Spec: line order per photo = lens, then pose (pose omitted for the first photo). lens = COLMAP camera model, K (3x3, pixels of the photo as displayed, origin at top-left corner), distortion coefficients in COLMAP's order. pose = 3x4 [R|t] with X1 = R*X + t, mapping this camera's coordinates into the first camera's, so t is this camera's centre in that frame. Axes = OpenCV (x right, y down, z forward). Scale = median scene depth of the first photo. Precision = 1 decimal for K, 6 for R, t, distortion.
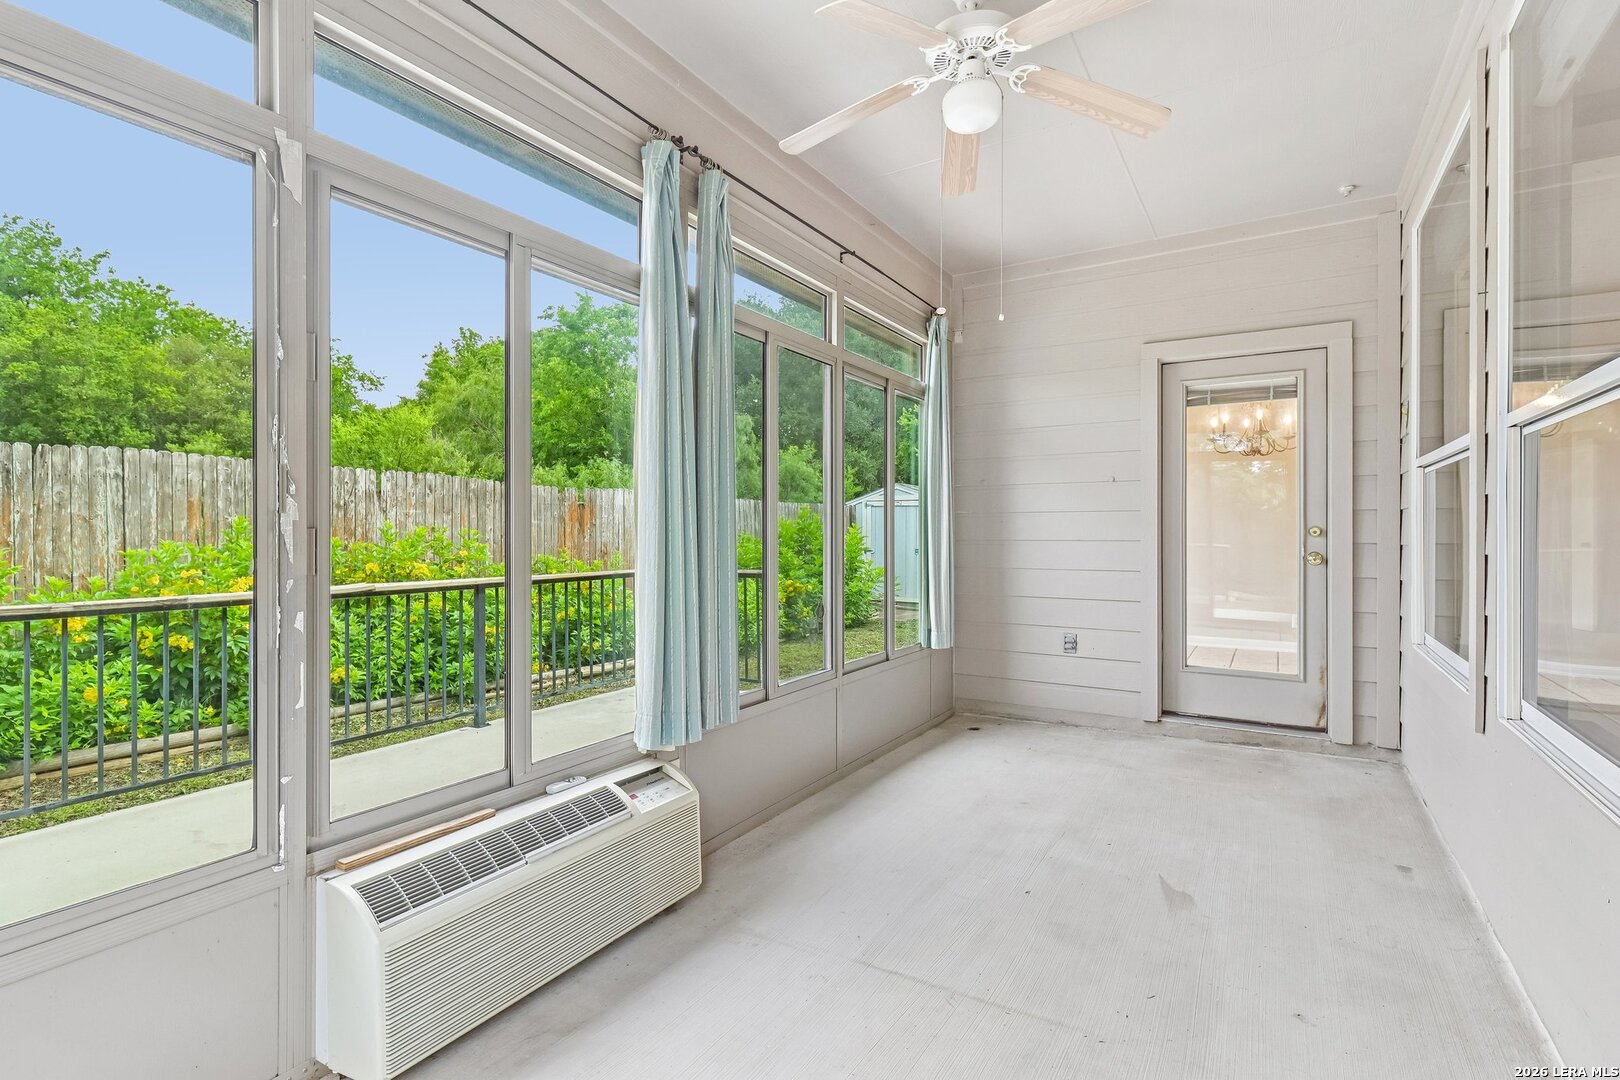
lens RADIAL K [[764.9, 0, 809.3], [0, 764.9, 532.3], [0, 0, 1]] dist [0.003296, -0.000948]
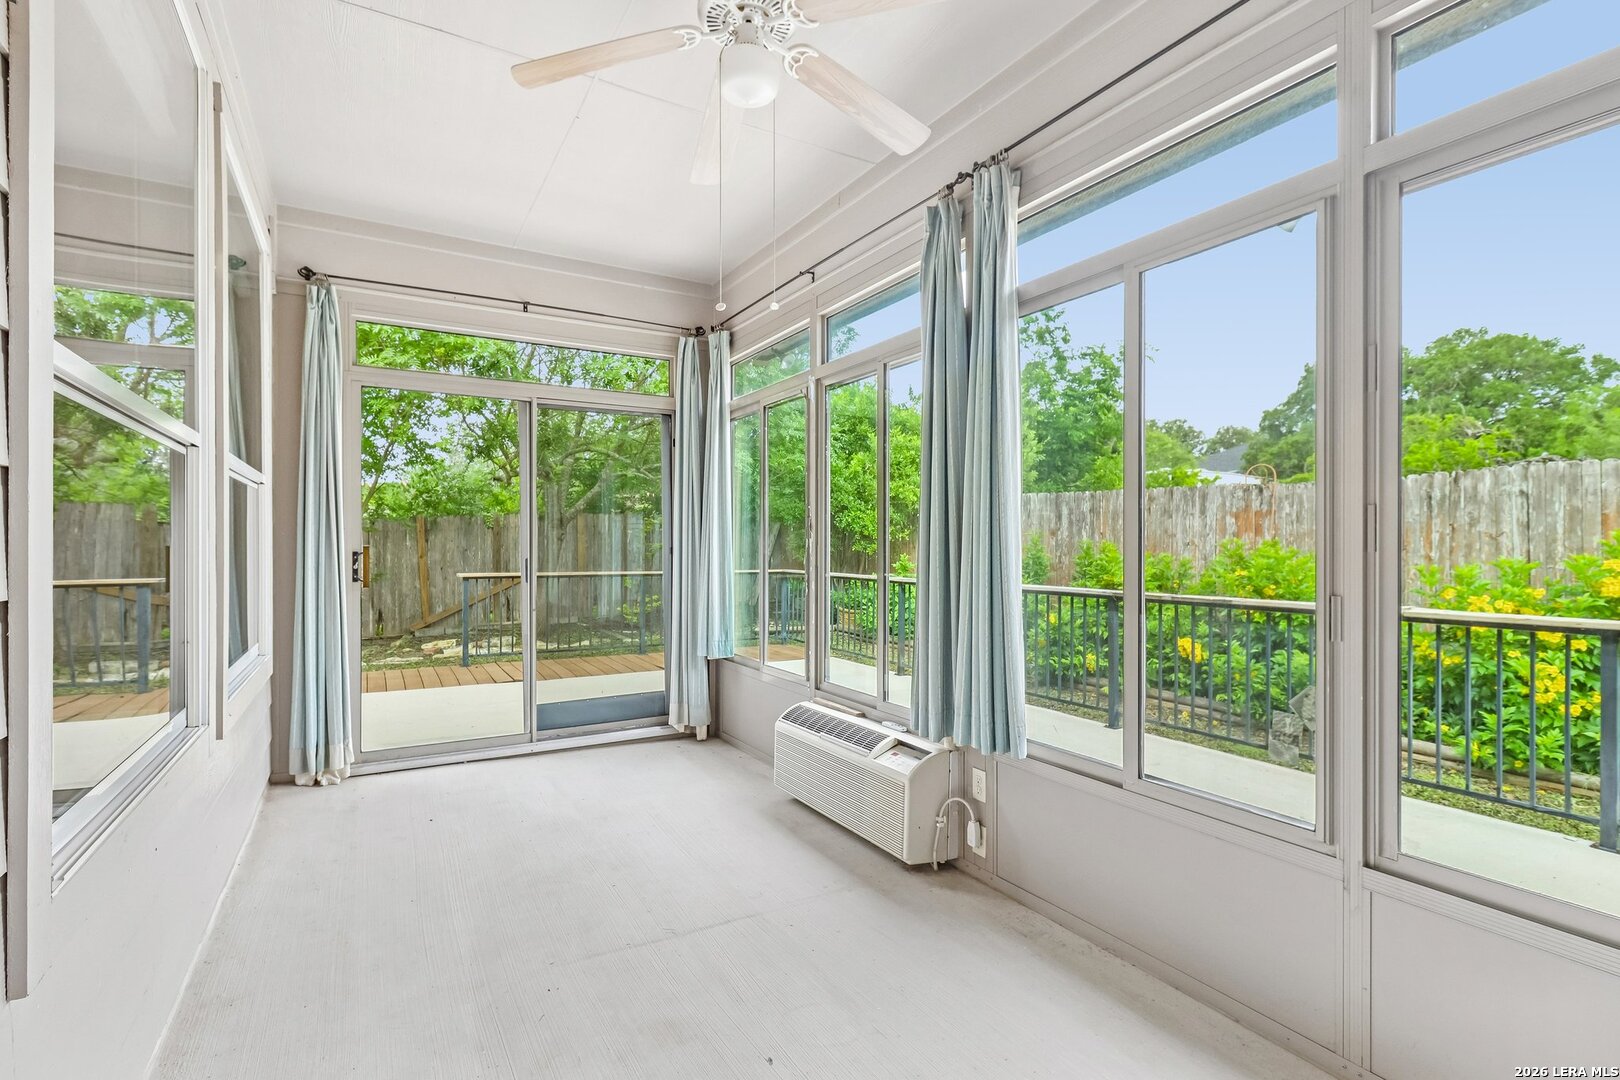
lens RADIAL K [[764.9, 0, 810.2], [0, 764.9, 547.2], [0, 0, 1]] dist [0.003296, -0.000948]
pose [[-0.484192, -0.000572, -0.874961, 0.445076], [-0.001792, 0.999998, 0.000338, -0.000799], [0.874960, 0.001732, -0.484193, 0.693522]]
